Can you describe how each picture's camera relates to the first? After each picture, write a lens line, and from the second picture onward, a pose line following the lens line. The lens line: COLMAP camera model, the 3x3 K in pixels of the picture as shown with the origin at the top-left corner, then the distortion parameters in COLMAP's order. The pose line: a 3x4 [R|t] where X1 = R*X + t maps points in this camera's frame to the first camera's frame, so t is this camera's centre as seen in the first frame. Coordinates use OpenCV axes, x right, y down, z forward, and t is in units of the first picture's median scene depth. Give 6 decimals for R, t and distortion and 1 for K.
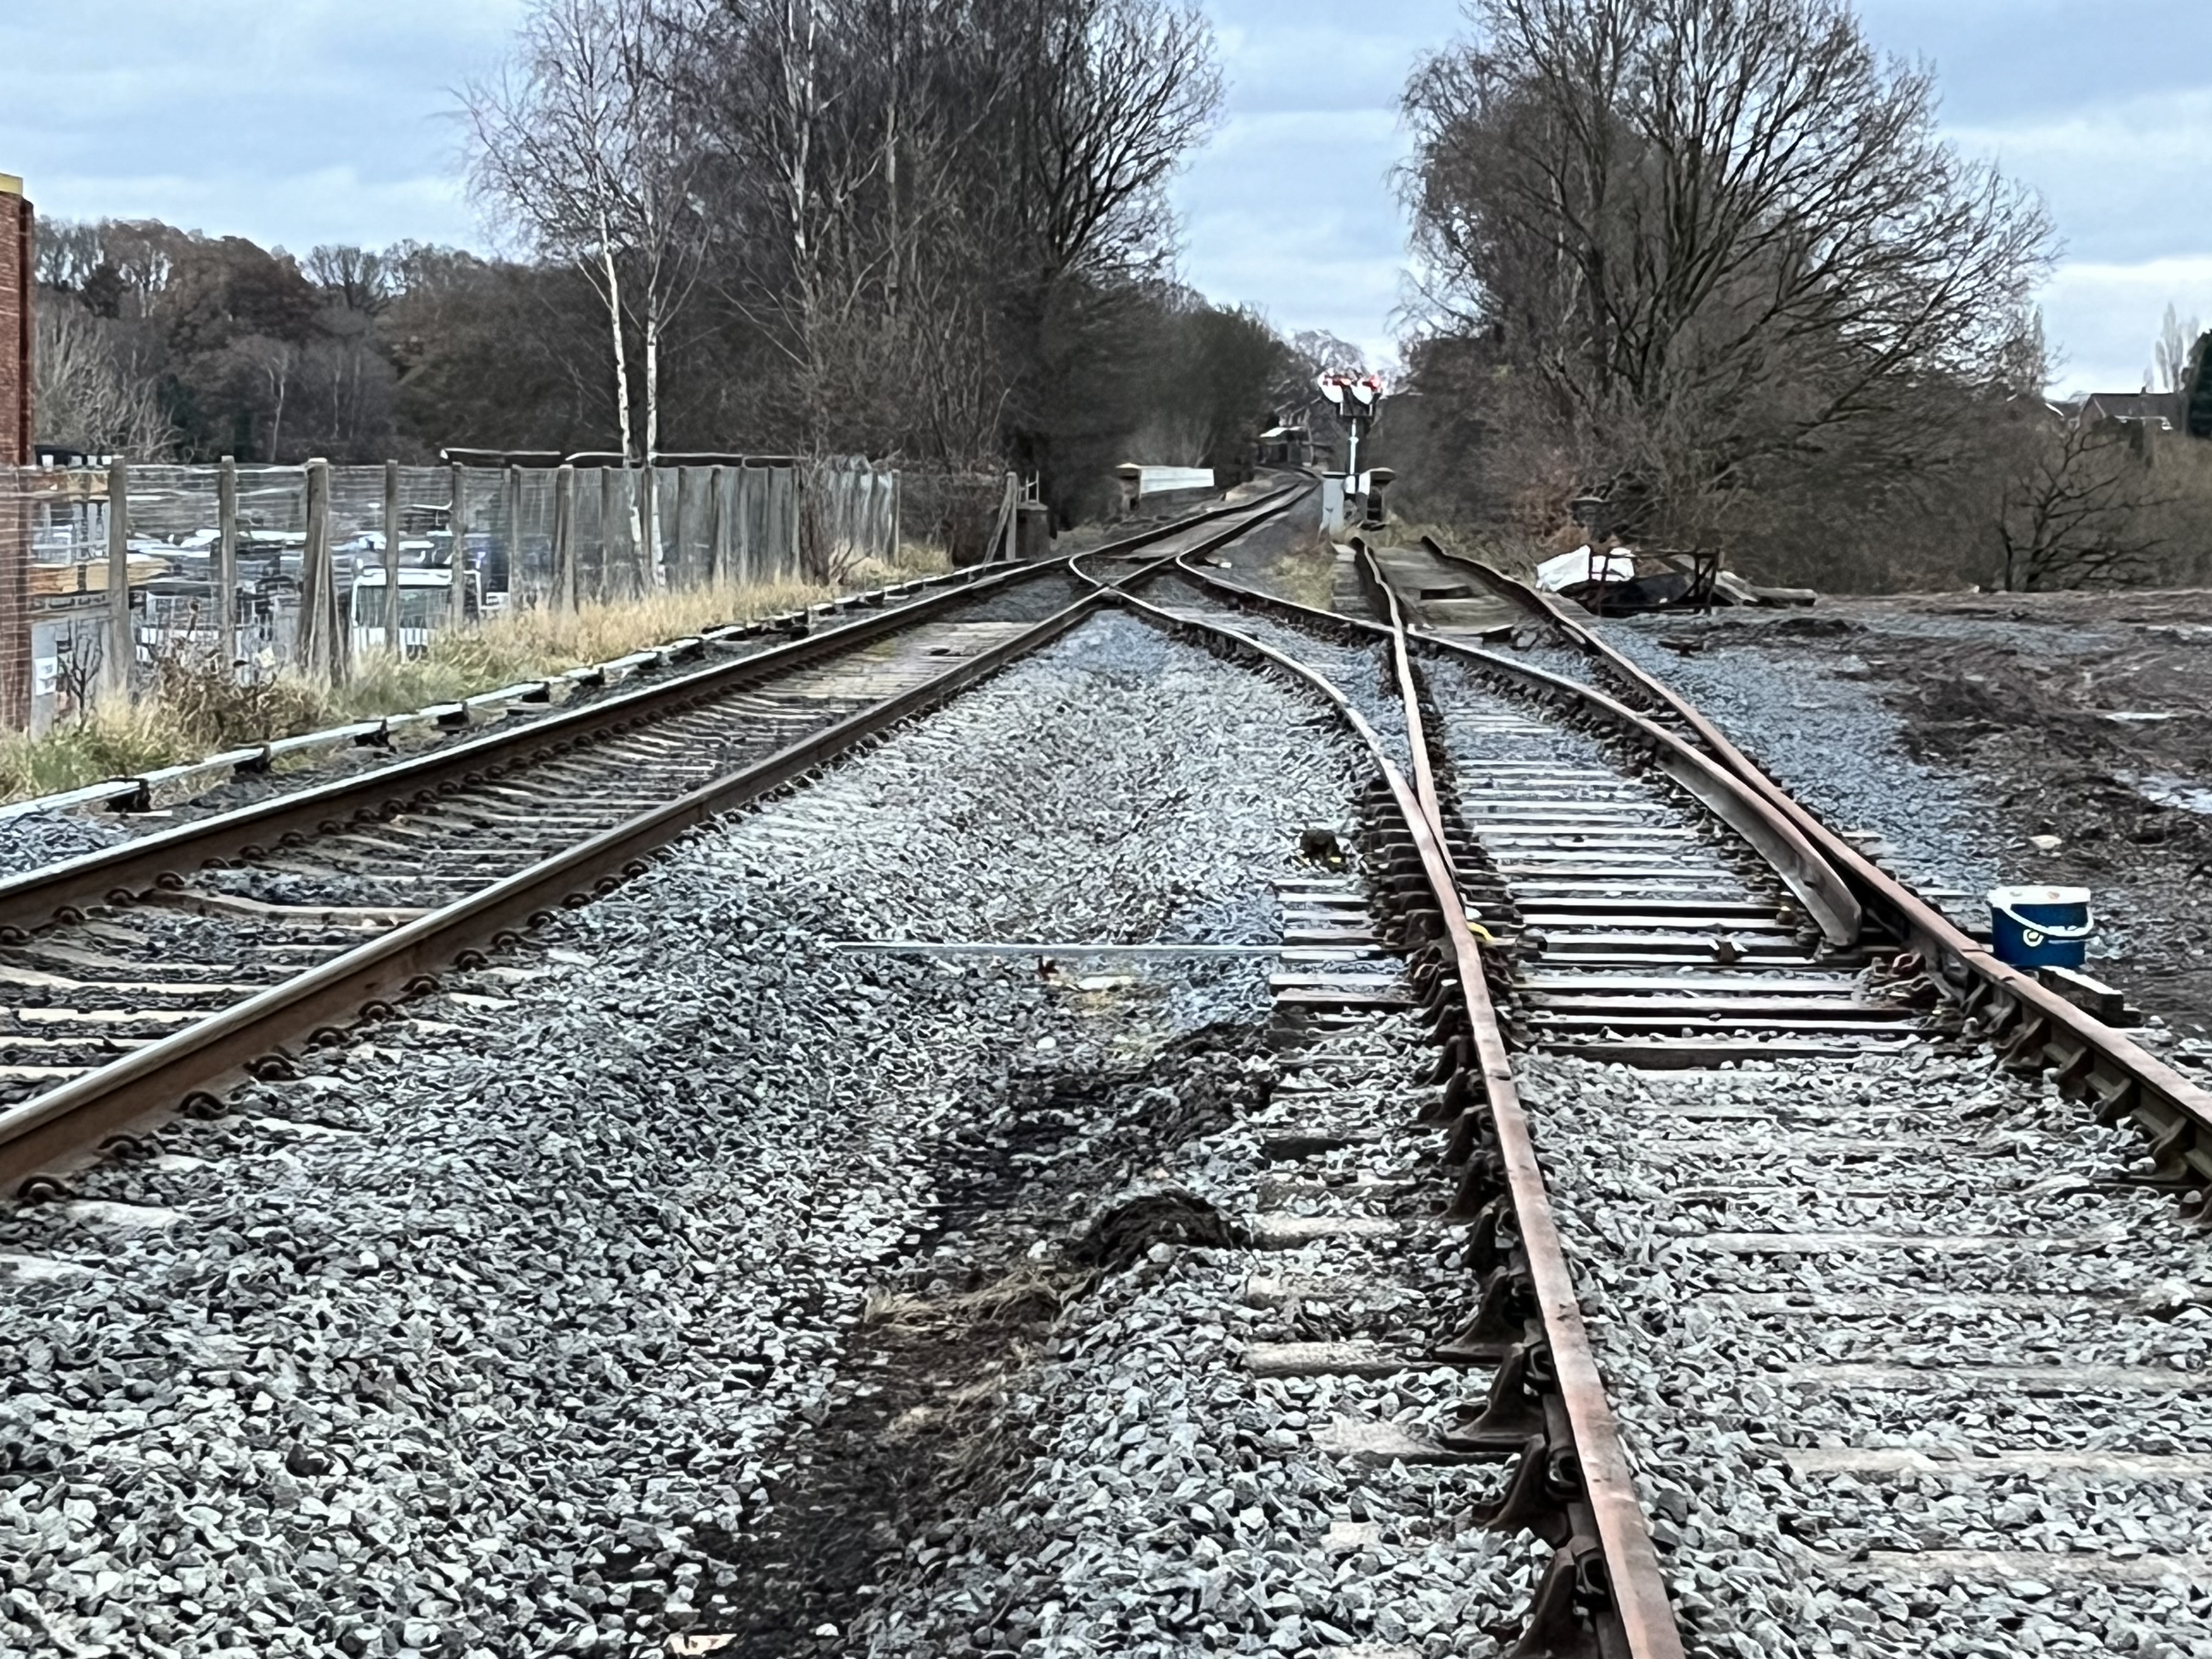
lens RADIAL K [[5217.8, 0, 1106.0], [0, 5217.8, 829.5], [0, 0, 1]] dist [0.418937, -0.074988]
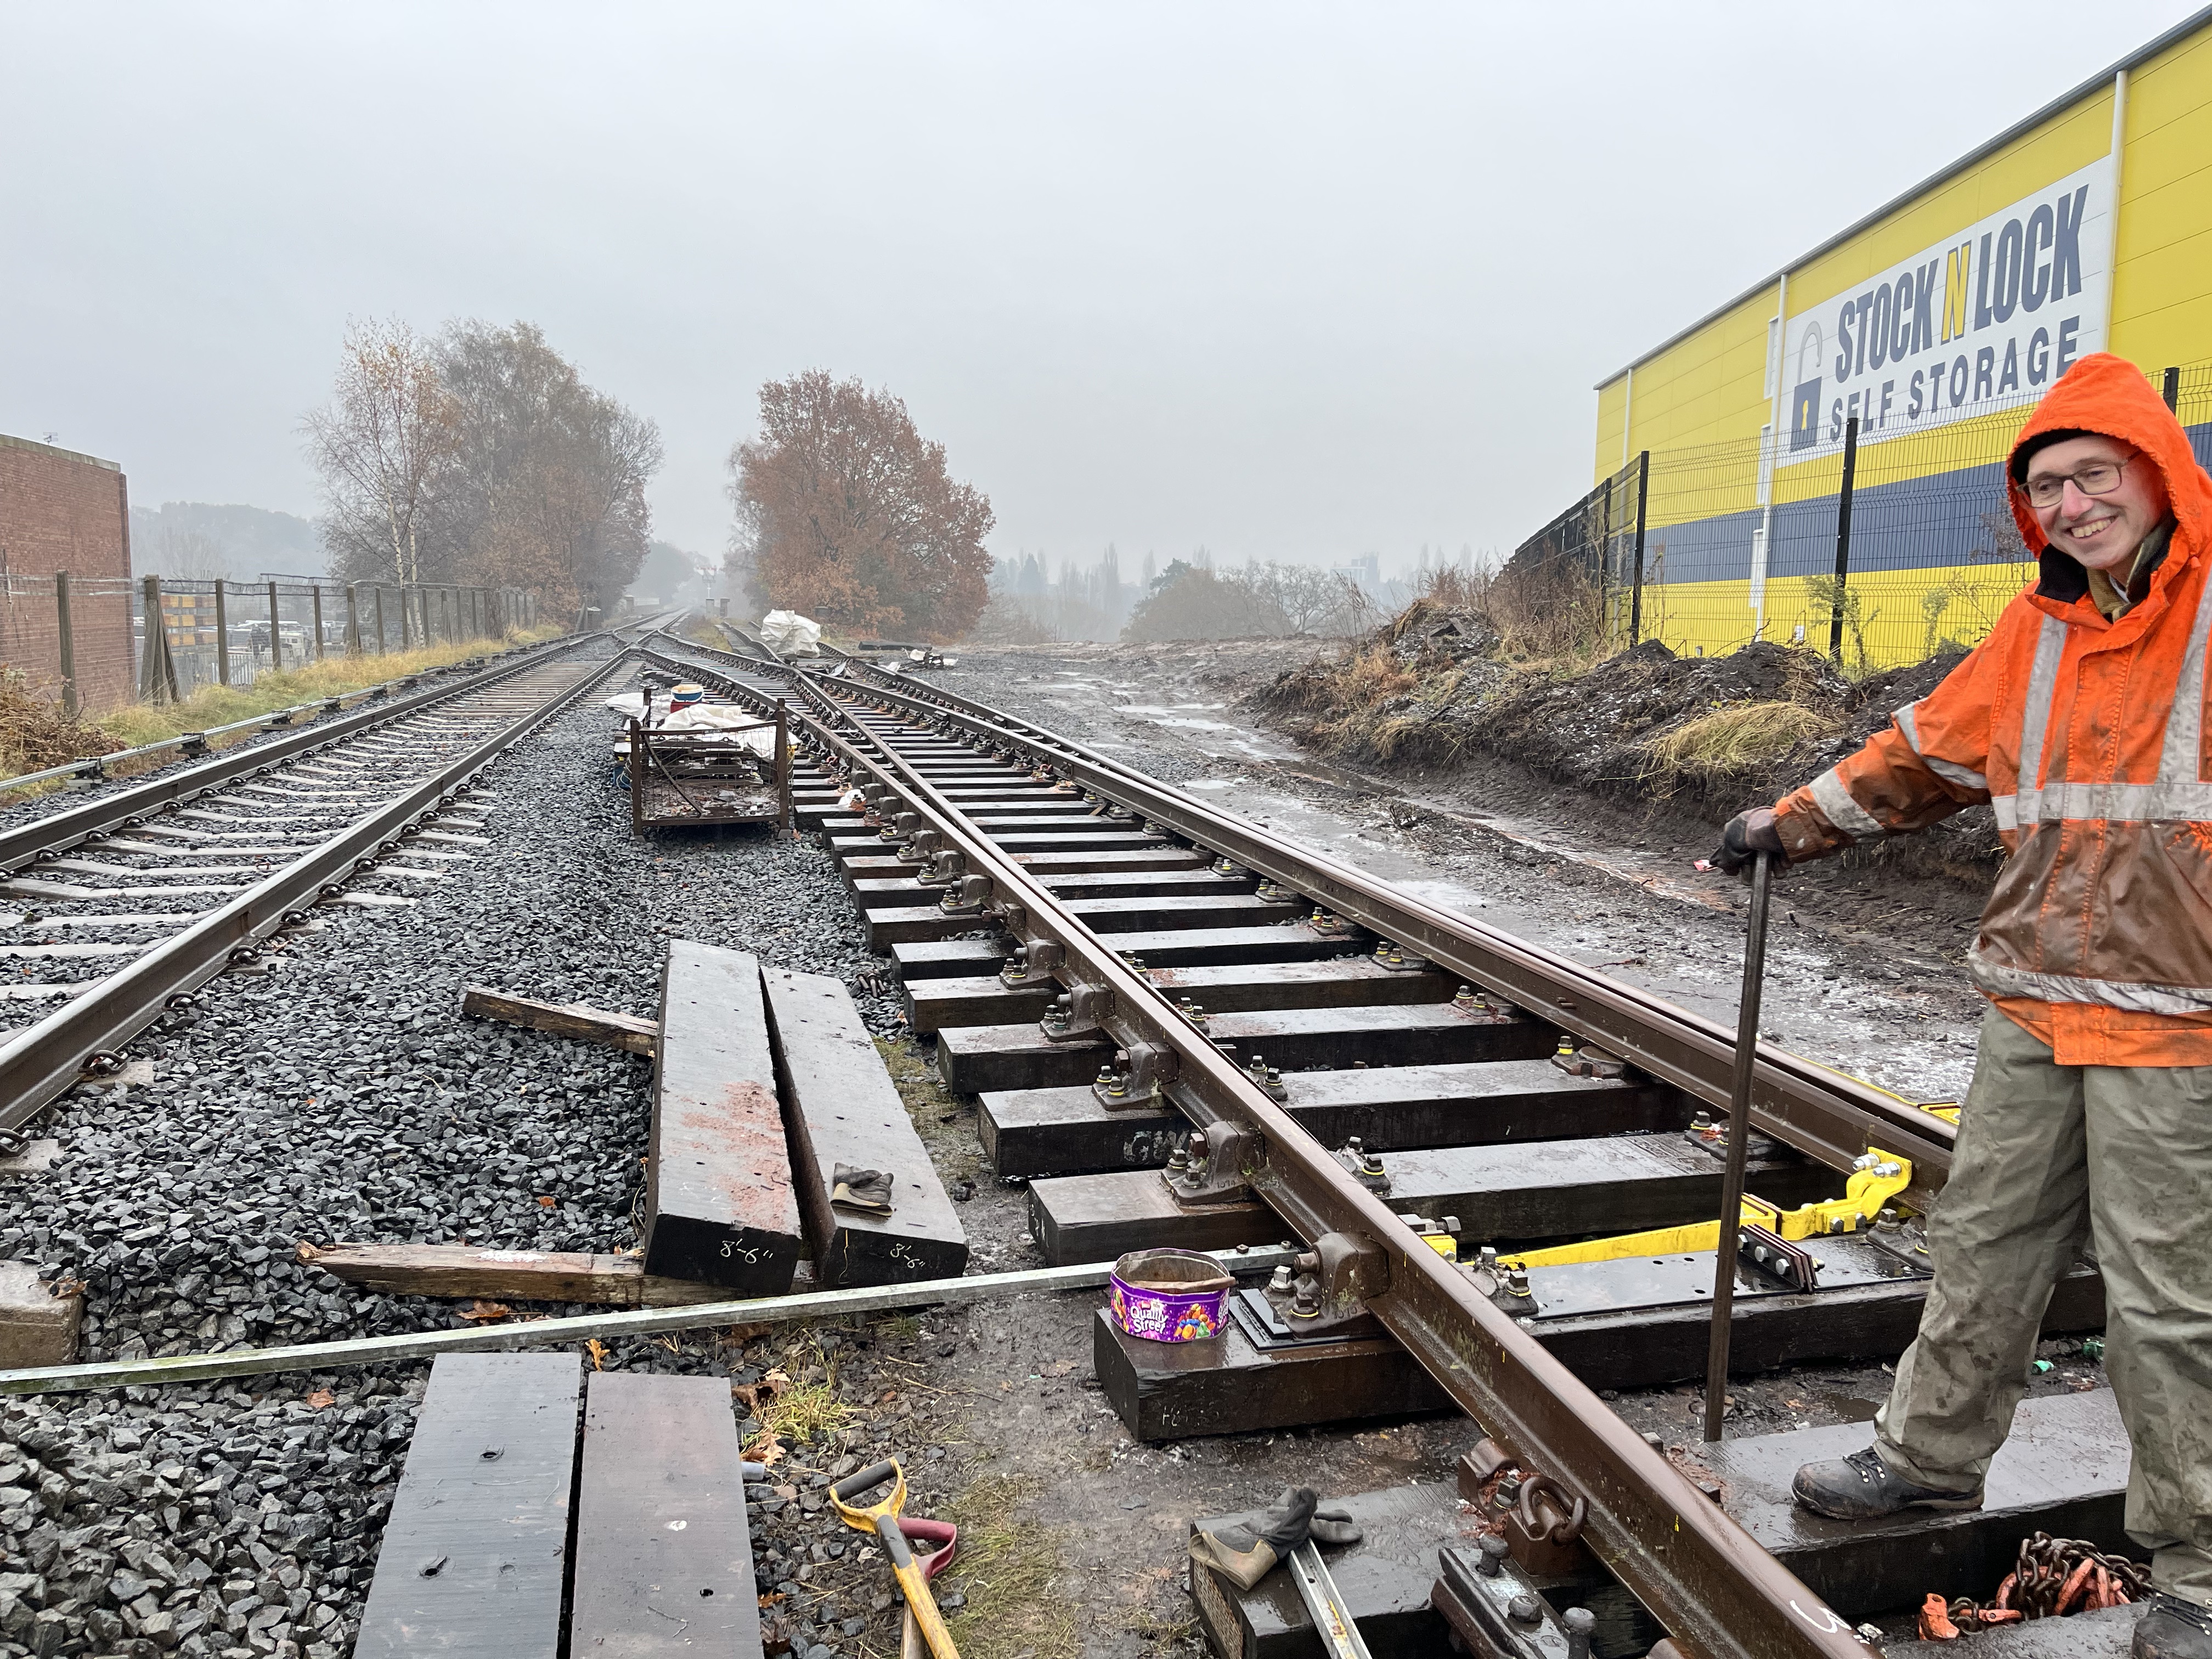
lens RADIAL K [[1693.9, 0, 1106.9], [0, 1693.9, 797.8], [0, 0, 1]] dist [-0.006240, -0.002598]
pose [[0.960578, -0.035642, 0.275718, -0.010385], [0.022872, 0.998517, 0.049395, -0.014992], [-0.277069, -0.041141, 0.959969, 0.320901]]
